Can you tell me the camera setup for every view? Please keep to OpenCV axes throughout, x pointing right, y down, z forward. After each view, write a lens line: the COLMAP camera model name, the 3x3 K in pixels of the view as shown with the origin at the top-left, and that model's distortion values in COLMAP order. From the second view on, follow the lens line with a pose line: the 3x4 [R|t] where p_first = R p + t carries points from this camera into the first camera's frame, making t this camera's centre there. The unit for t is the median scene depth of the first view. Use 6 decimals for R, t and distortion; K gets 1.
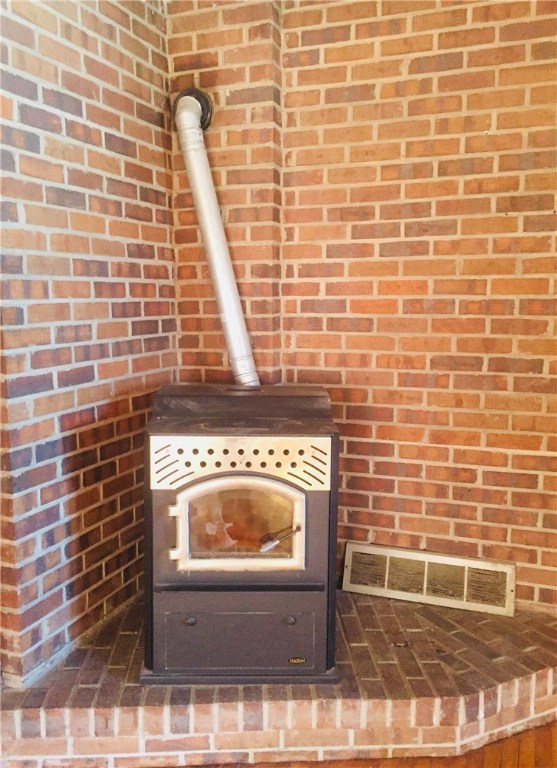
lens RADIAL K [[706.0, 0, 275.5], [0, 706.0, 386.8], [0, 0, 1]] dist [0.050982, 0.000000]
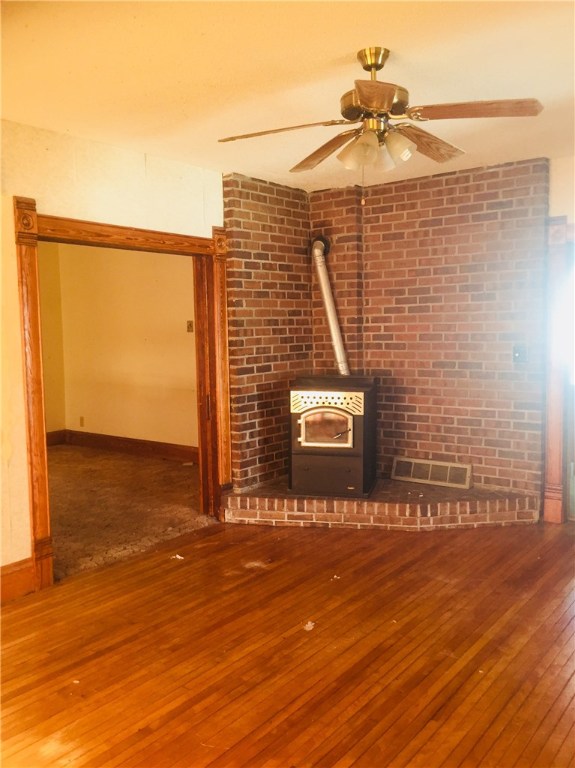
lens RADIAL K [[686.7, 0, 287.7], [0, 686.7, 382.8], [0, 0, 1]] dist [0.055960, 0.003236]
pose [[0.965412, 0.007991, -0.260607, 0.350808], [-0.019450, 0.998953, -0.041418, 0.112657], [0.260003, 0.045054, 0.964556, -1.057317]]
